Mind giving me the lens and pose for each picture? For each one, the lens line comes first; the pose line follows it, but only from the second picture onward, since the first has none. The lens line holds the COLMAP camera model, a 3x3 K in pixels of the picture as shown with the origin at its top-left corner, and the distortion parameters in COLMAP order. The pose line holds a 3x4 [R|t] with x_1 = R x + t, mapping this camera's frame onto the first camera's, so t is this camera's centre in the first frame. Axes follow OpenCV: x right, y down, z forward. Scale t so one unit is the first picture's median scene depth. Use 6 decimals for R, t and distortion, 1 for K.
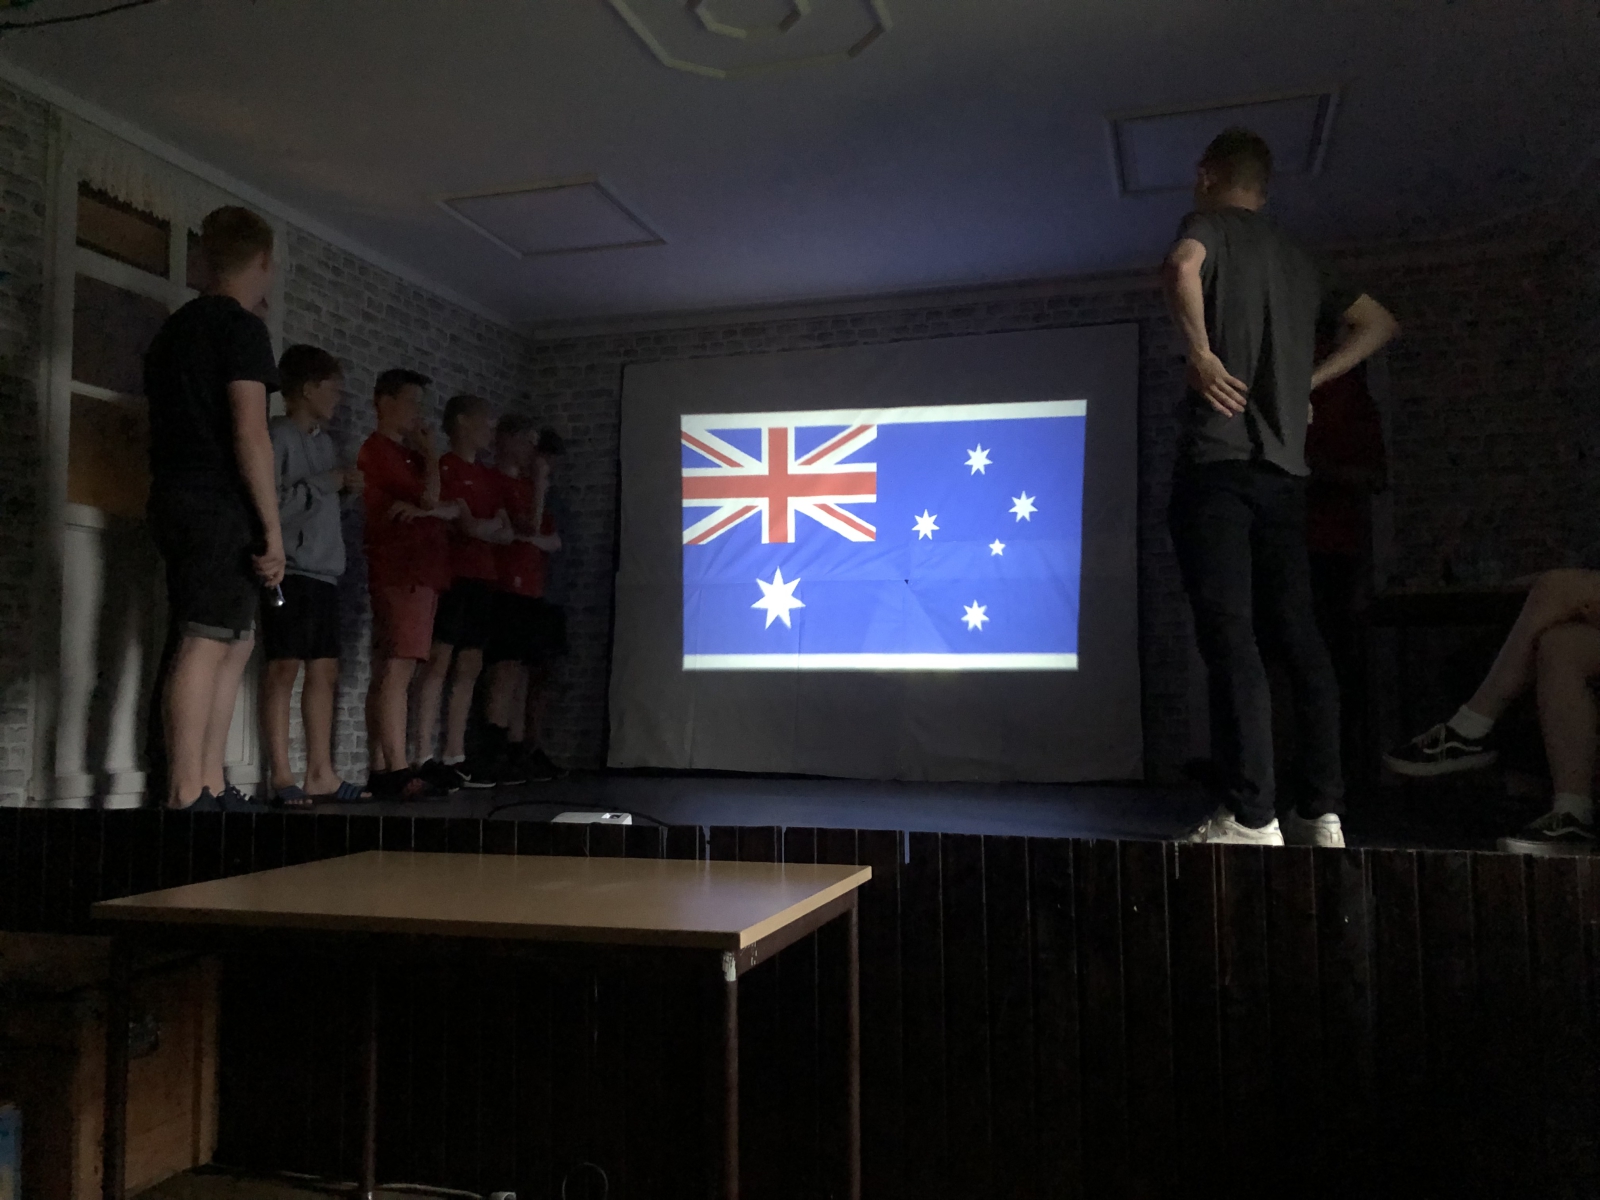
lens RADIAL K [[1310.6, 0, 809.5], [0, 1310.6, 602.2], [0, 0, 1]] dist [0.043651, -0.059591]
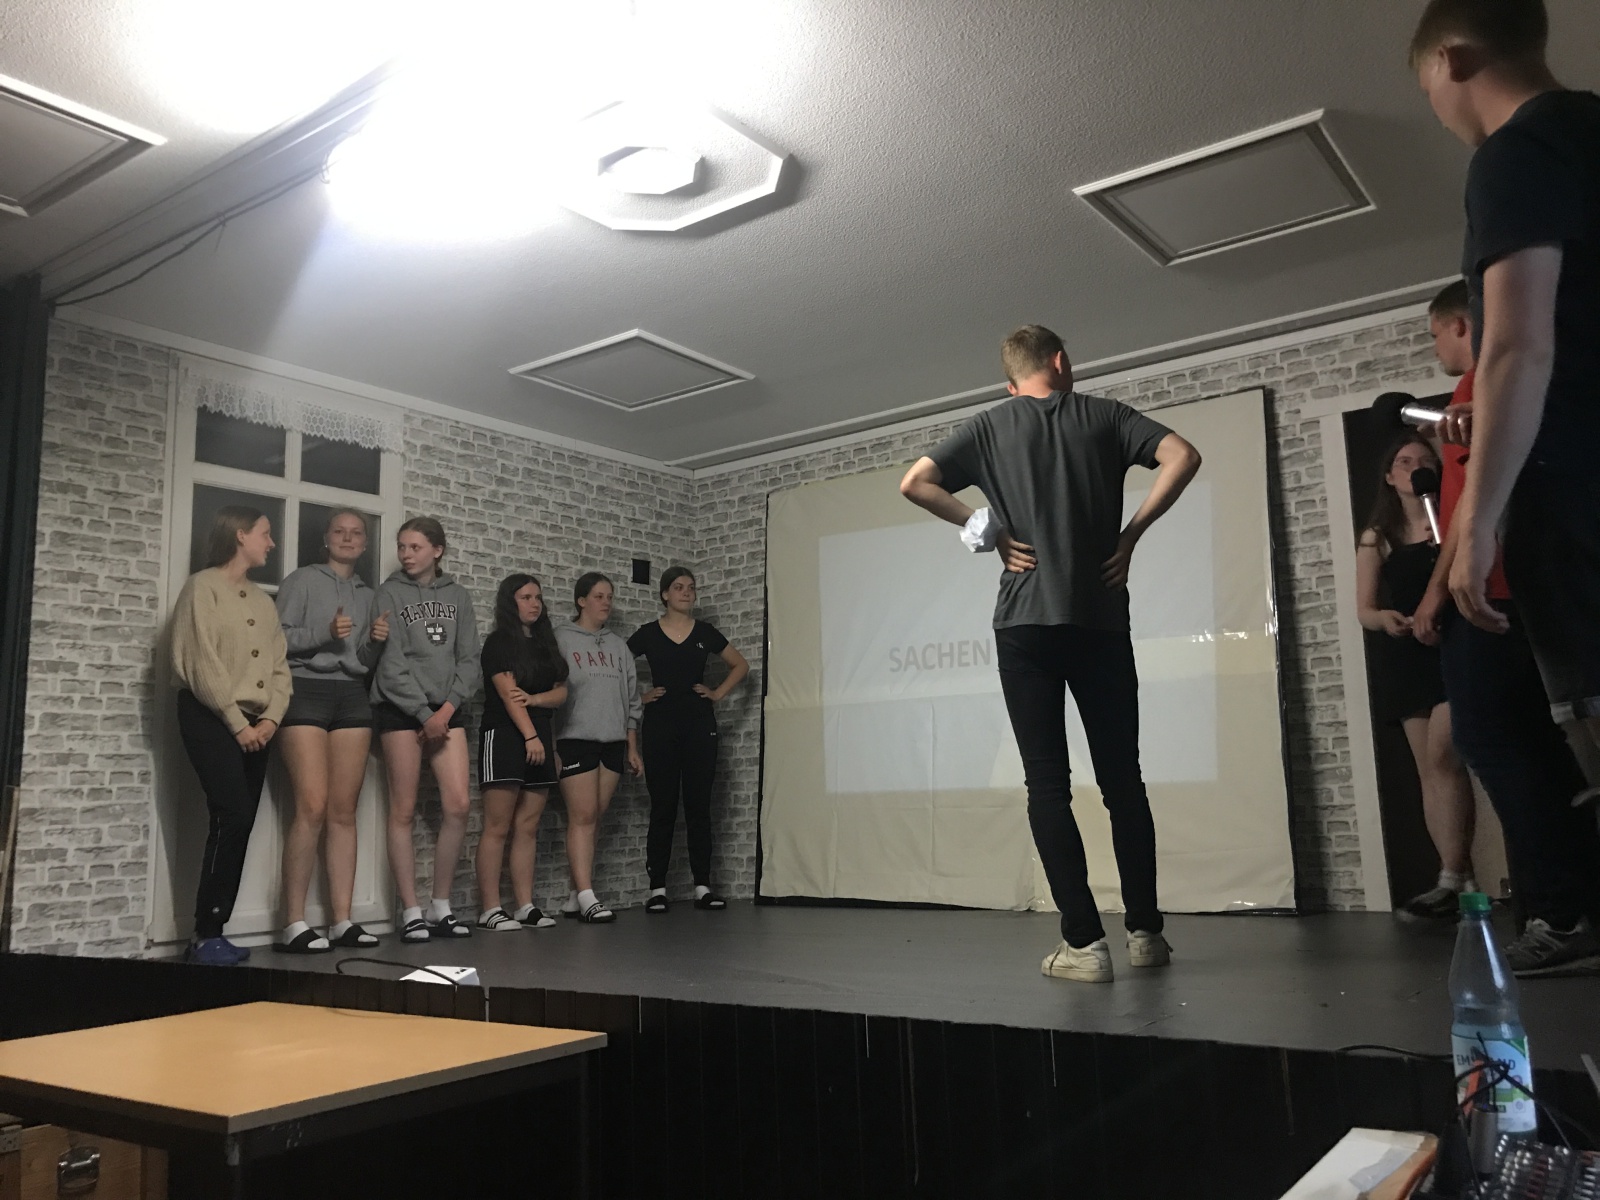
lens RADIAL K [[1317.7, 0, 798.9], [0, 1317.7, 577.5], [0, 0, 1]] dist [0.024313, -0.029828]
pose [[0.941277, -0.089443, -0.325572, 0.244167], [0.058104, 0.992799, -0.104759, -0.008438], [0.332598, 0.079690, 0.939696, 0.059107]]
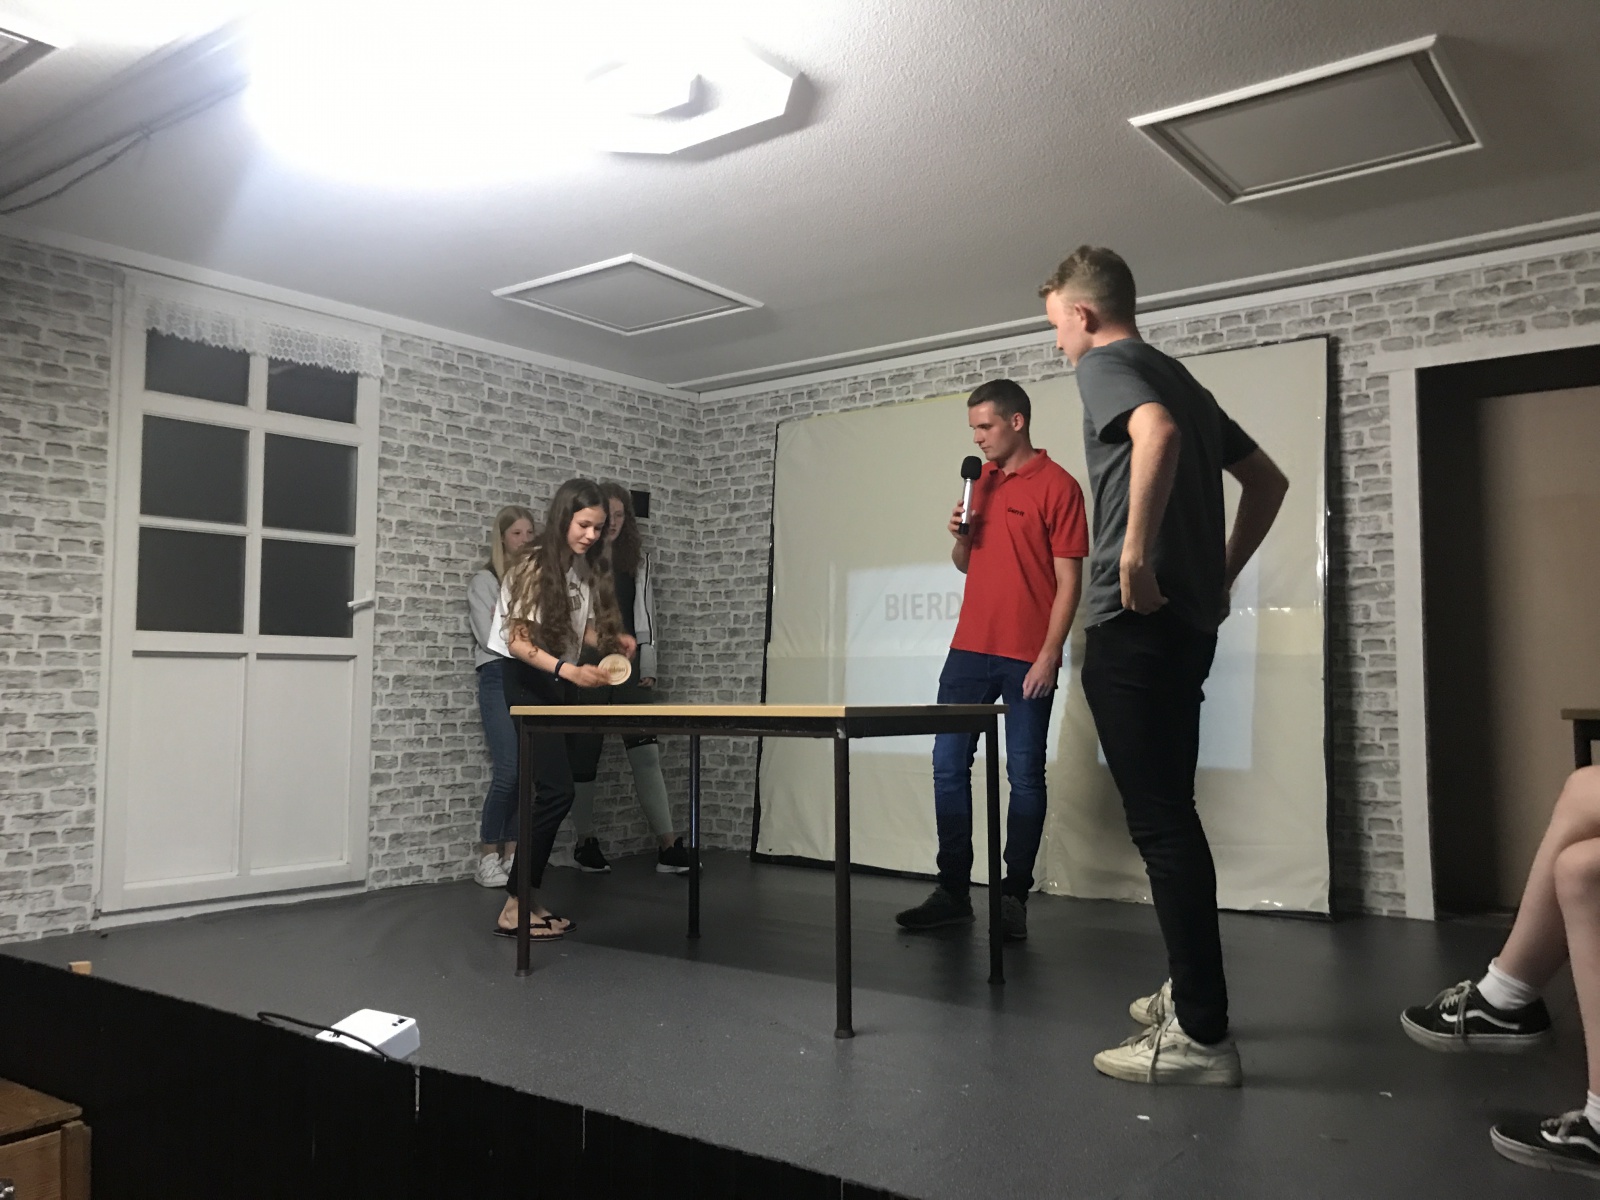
lens RADIAL K [[1316.6, 0, 796.1], [0, 1316.6, 573.8], [0, 0, 1]] dist [0.030401, -0.045857]
pose [[0.937130, -0.031935, -0.347516, 0.231551], [0.027432, 0.999464, -0.017870, -0.064282], [0.347900, 0.007213, 0.937504, 0.133198]]
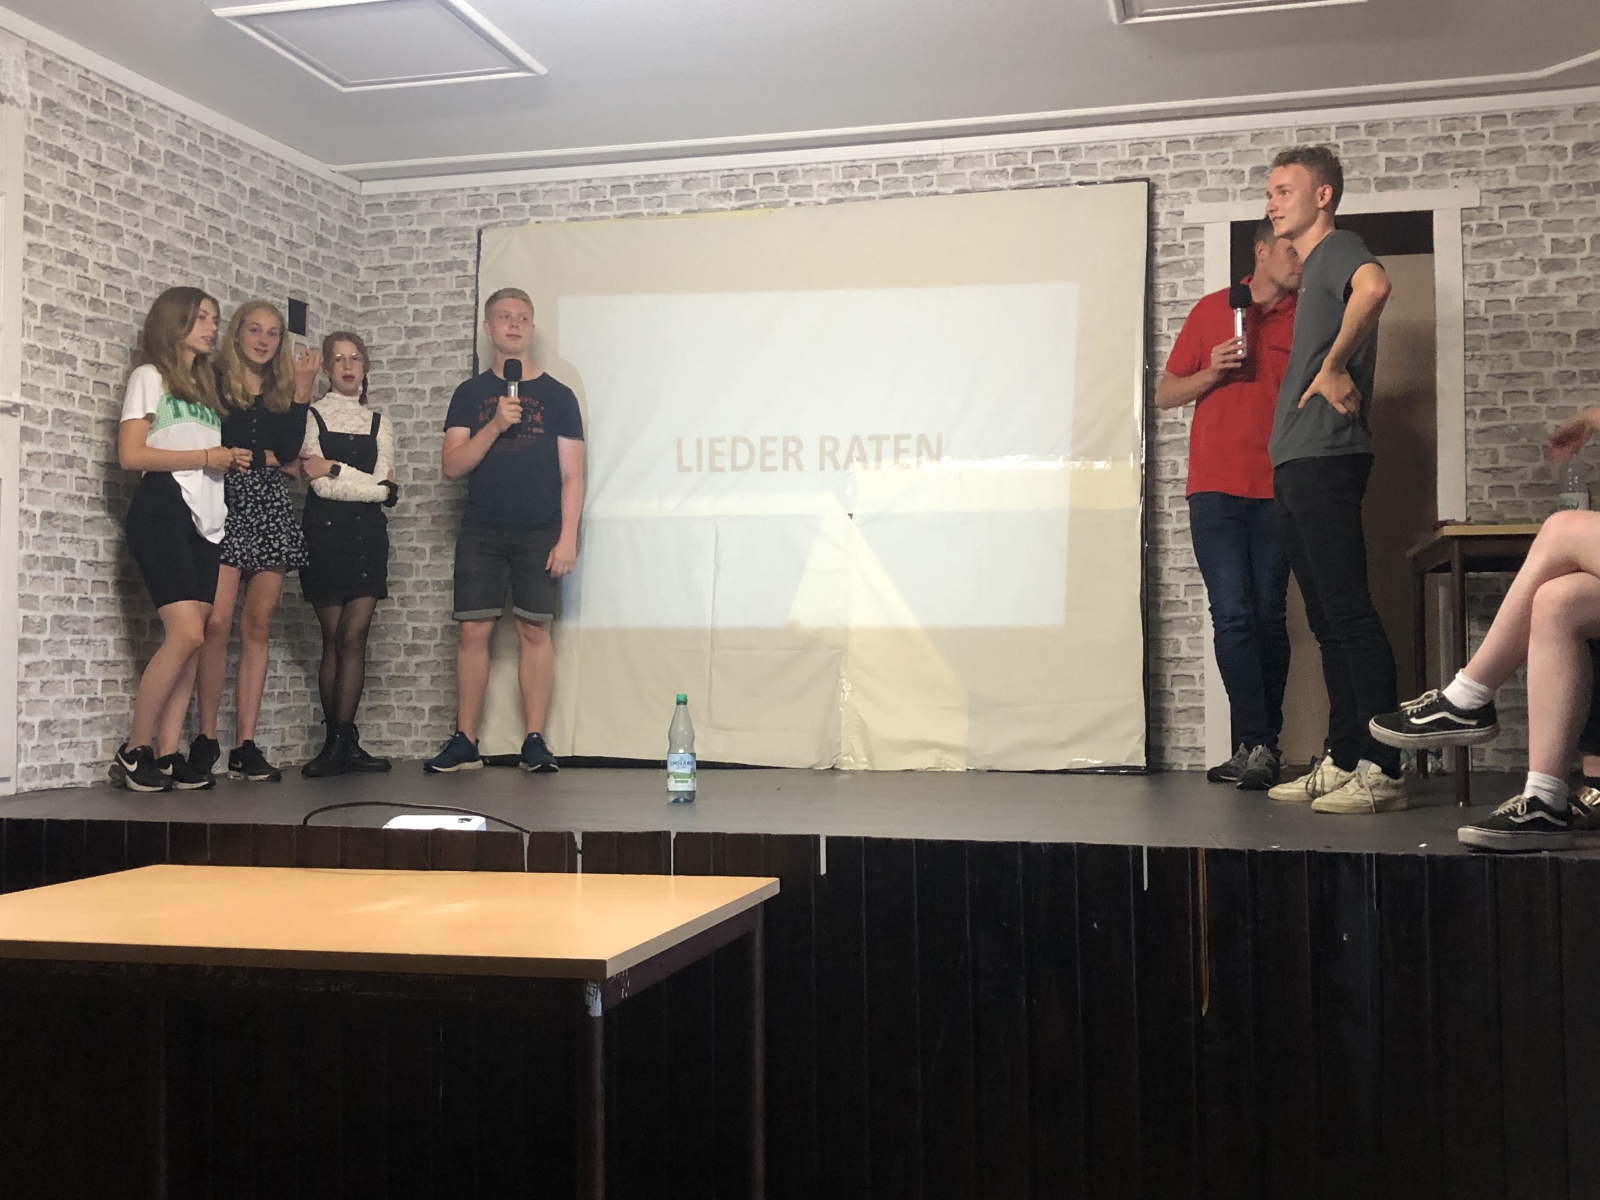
lens RADIAL K [[1739.2, 0, 815.8], [0, 1739.2, 603.7], [0, 0, 1]] dist [0.056027, -0.131239]
pose [[0.999133, -0.002464, 0.041551, 0.011646], [0.000731, 0.999130, 0.041687, -0.006564], [-0.041618, -0.041620, 0.998266, -0.033430]]
